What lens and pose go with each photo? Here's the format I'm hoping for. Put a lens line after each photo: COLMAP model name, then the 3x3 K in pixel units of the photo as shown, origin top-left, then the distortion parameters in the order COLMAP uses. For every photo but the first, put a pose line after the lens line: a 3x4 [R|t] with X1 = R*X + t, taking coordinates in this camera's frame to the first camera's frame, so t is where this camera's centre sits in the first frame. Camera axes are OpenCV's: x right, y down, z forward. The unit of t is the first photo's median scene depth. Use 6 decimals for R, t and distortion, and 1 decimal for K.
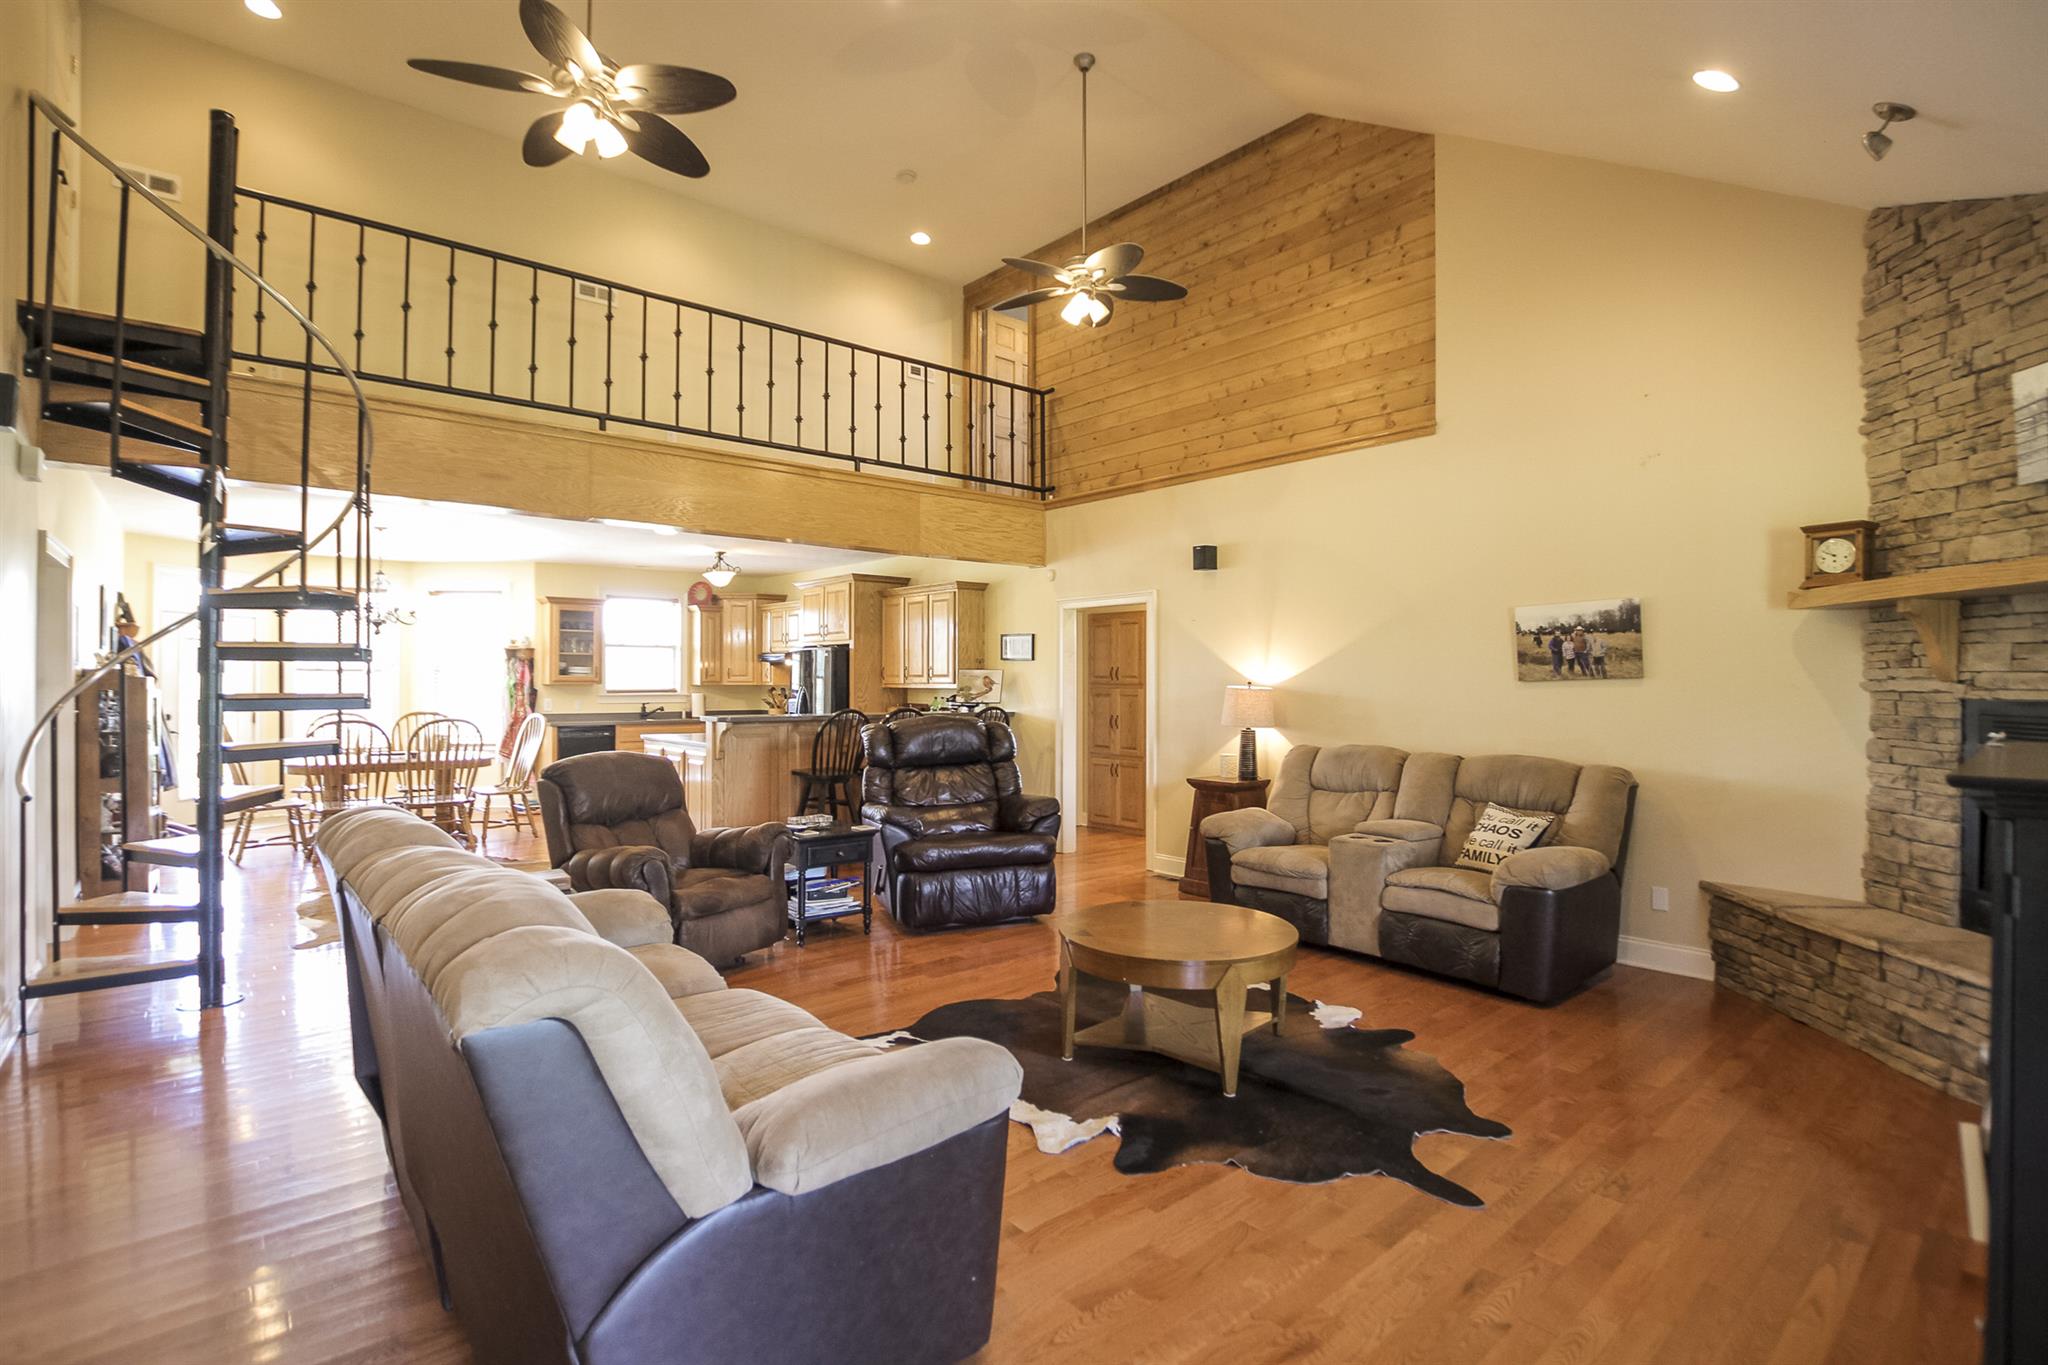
lens RADIAL K [[958.6, 0, 1033.8], [0, 958.6, 670.4], [0, 0, 1]] dist [-0.019547, -0.001169]
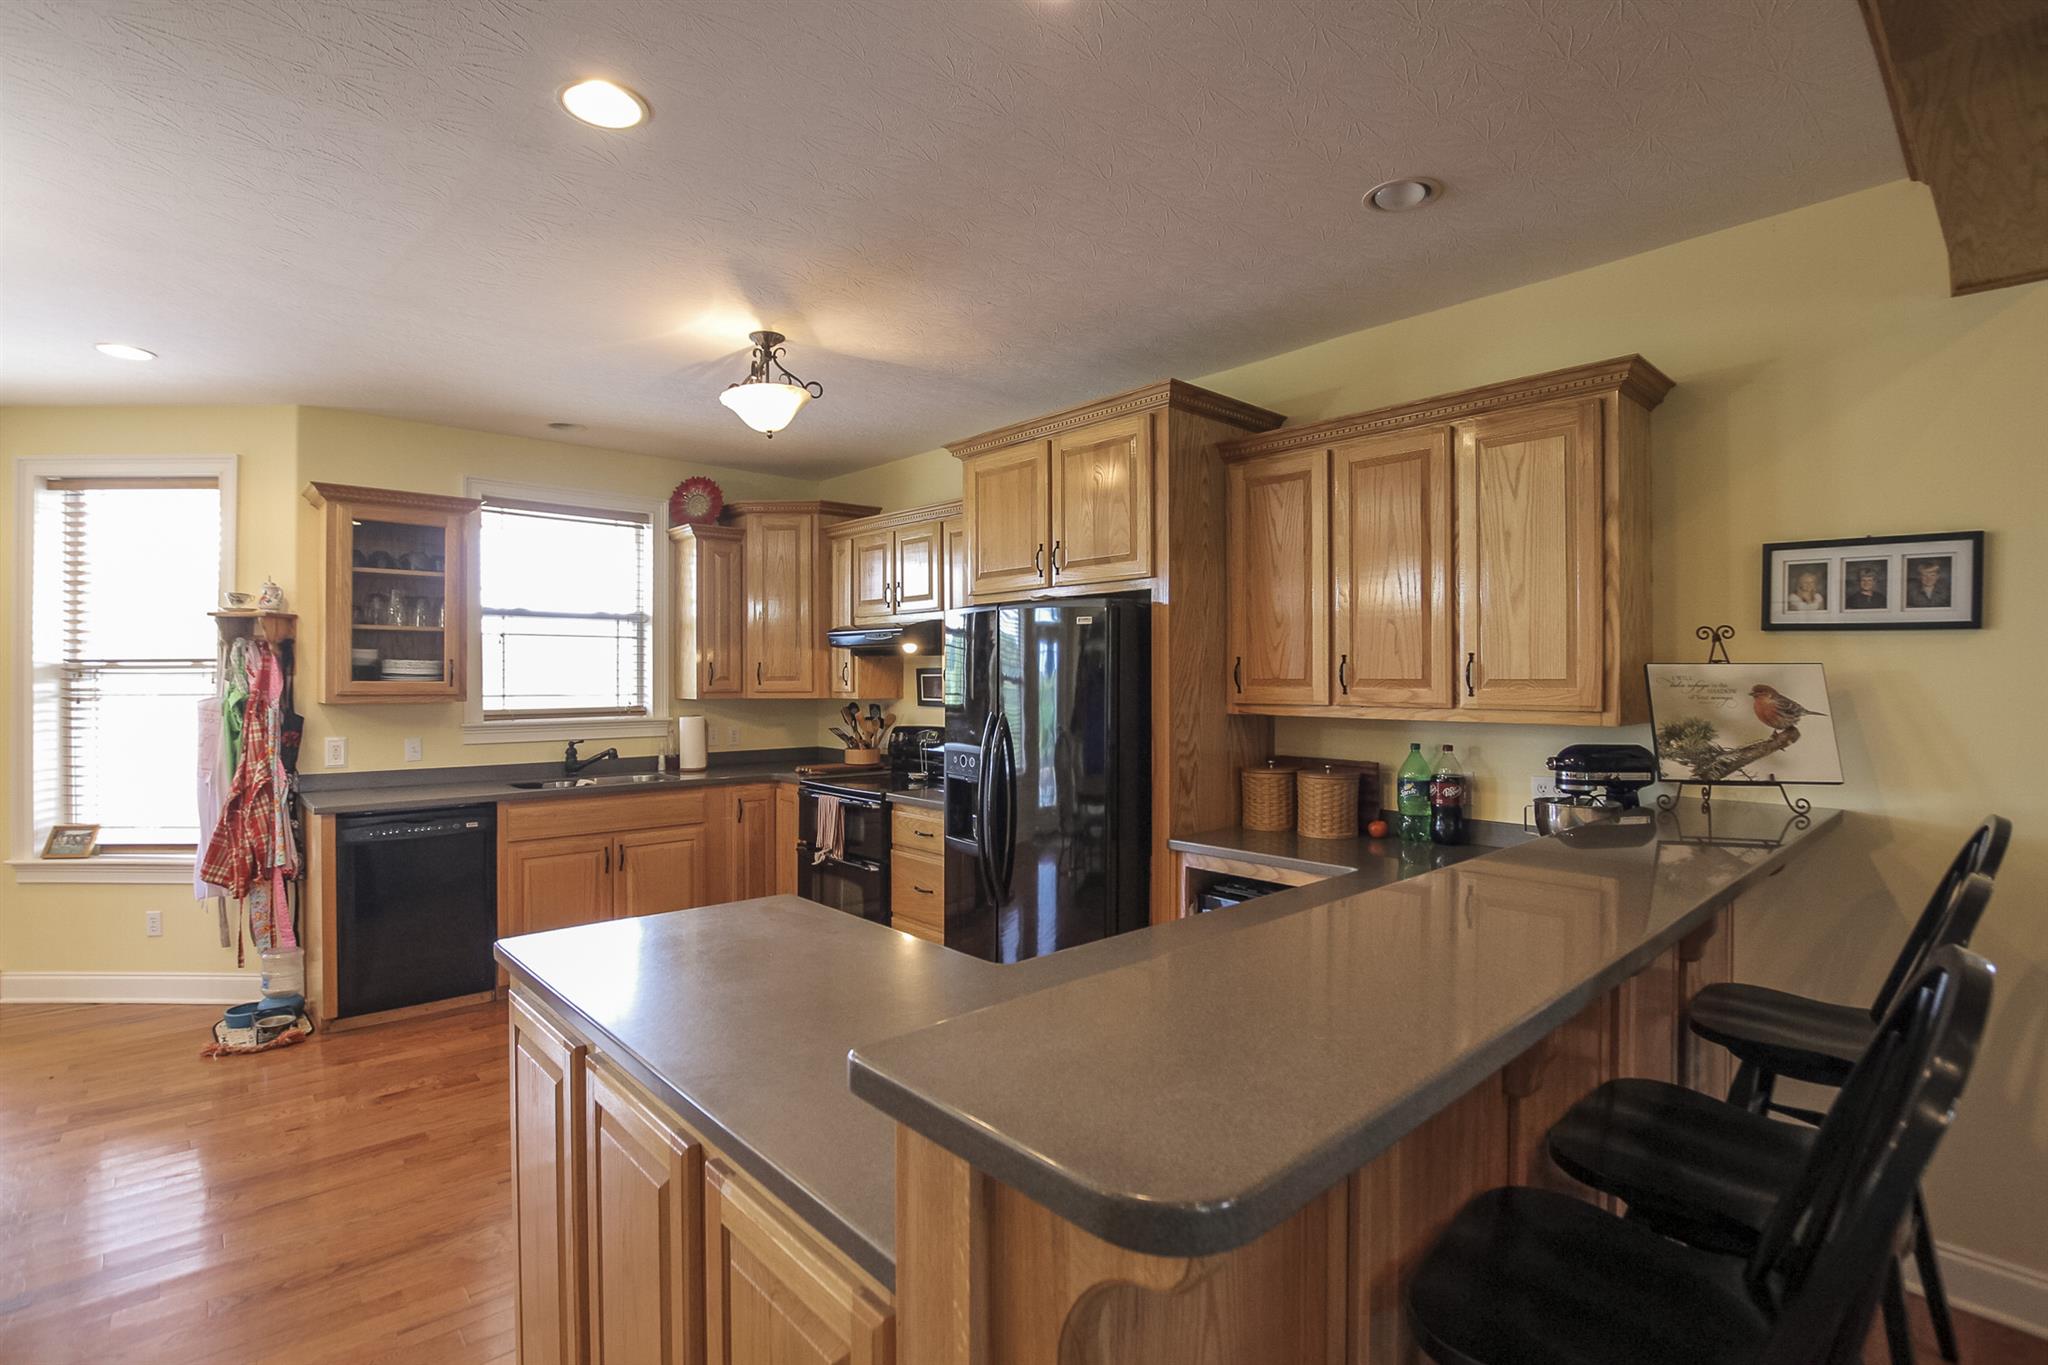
lens RADIAL K [[958.6, 0, 1018.6], [0, 958.6, 673.6], [0, 0, 1]] dist [-0.019547, -0.001169]
pose [[0.999745, -0.003110, 0.022387, -0.450001], [0.002902, 0.999953, 0.009295, -0.001644], [-0.022415, -0.009227, 0.999706, 1.182571]]
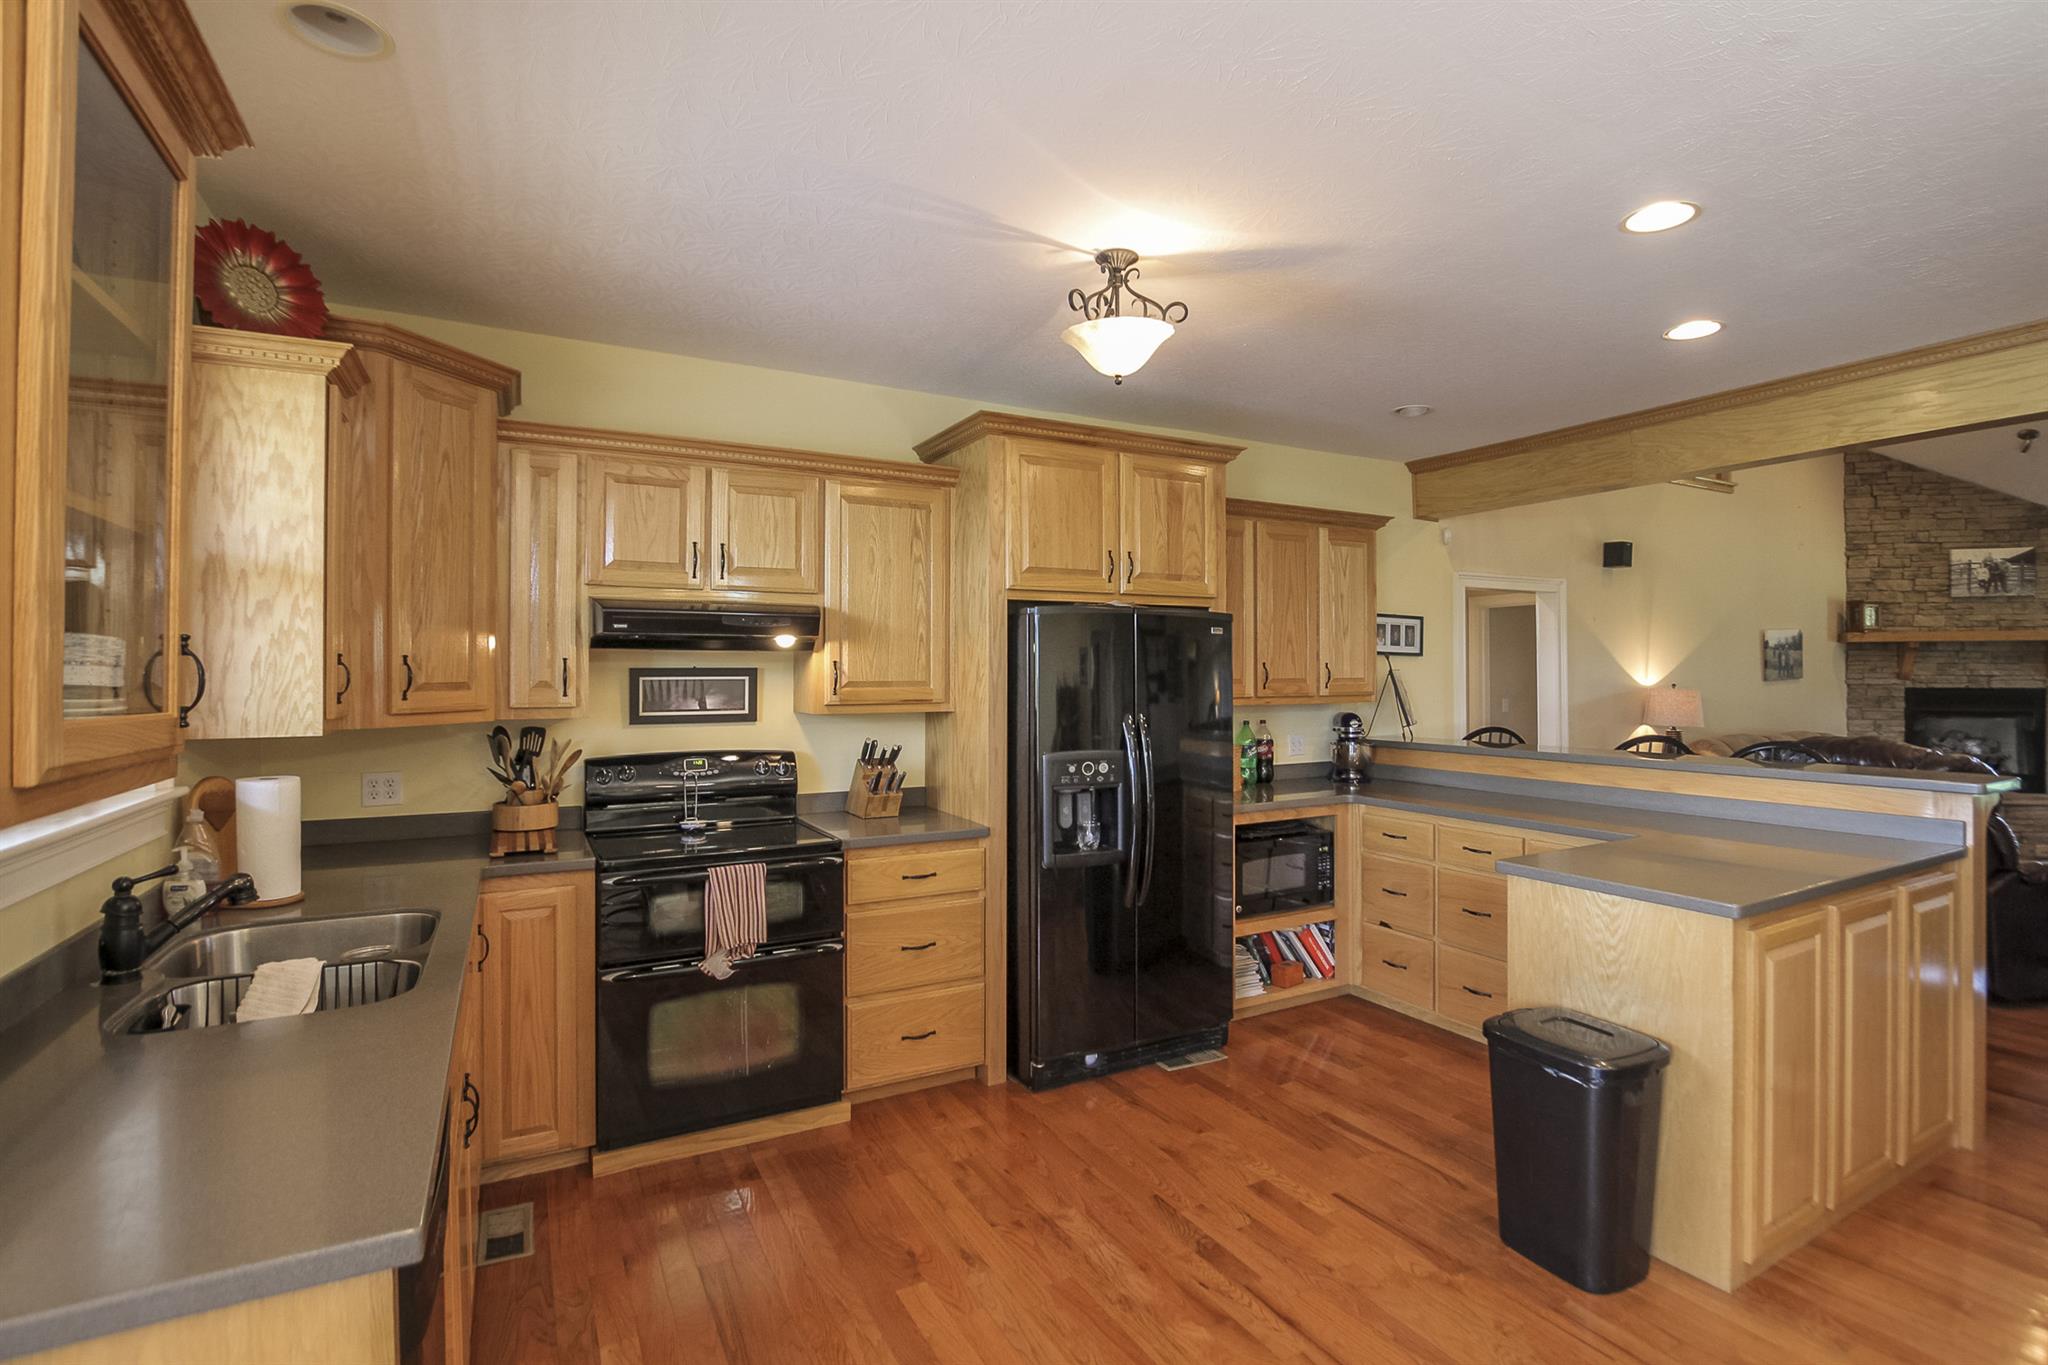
lens RADIAL K [[958.6, 0, 1070.5], [0, 958.6, 660.7], [0, 0, 1]] dist [-0.019547, -0.001169]
pose [[0.202256, 0.008278, 0.979298, -1.129547], [-0.008052, 0.999945, -0.006789, -0.001176], [-0.979300, -0.006512, 0.202311, 1.761726]]
